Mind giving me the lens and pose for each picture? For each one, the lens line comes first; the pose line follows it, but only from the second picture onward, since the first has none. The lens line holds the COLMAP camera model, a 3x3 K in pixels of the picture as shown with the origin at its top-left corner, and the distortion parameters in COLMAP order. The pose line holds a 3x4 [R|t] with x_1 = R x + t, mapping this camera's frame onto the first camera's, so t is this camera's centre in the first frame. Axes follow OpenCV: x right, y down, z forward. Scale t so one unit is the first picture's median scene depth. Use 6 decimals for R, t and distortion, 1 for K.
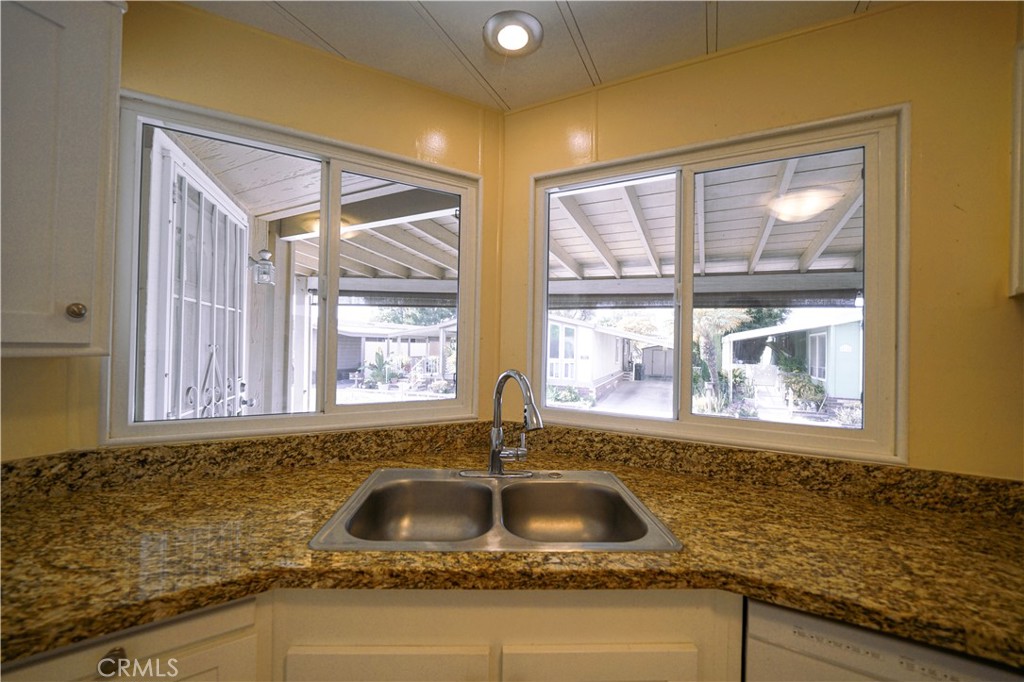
lens RADIAL K [[402.7, 0, 513.8], [0, 402.7, 343.1], [0, 0, 1]] dist [-0.002448, -0.000110]
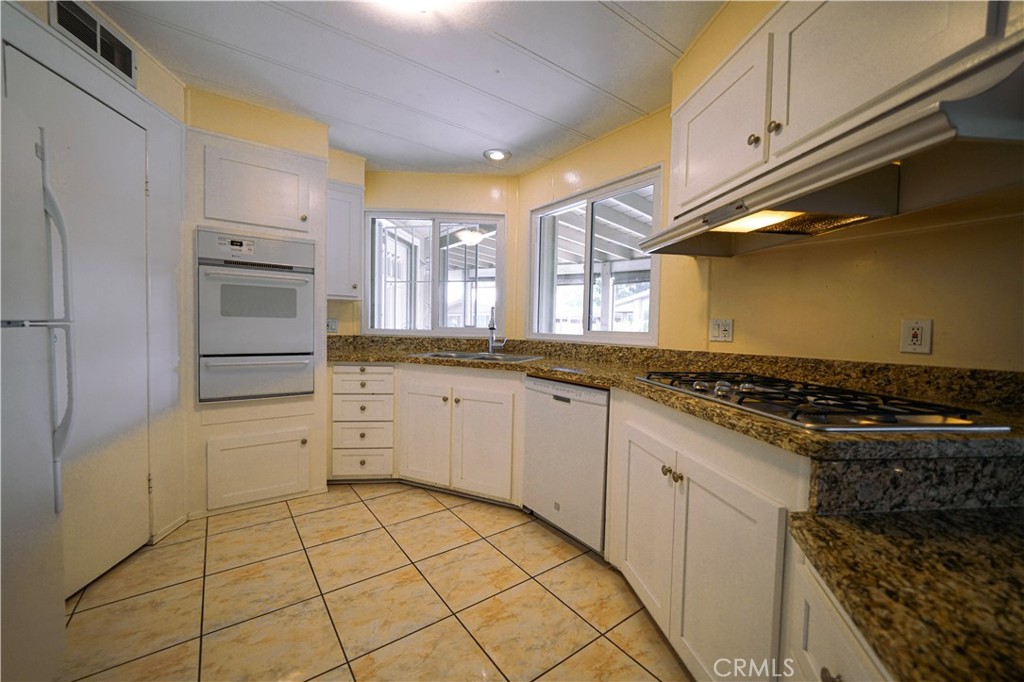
lens RADIAL K [[402.7, 0, 508.1], [0, 402.7, 341.7], [0, 0, 1]] dist [-0.002448, -0.000110]
pose [[0.894402, 0.015824, -0.446984, 0.985498], [0.000869, 0.999311, 0.037116, 0.162766], [0.447263, -0.033585, 0.893772, -0.912224]]
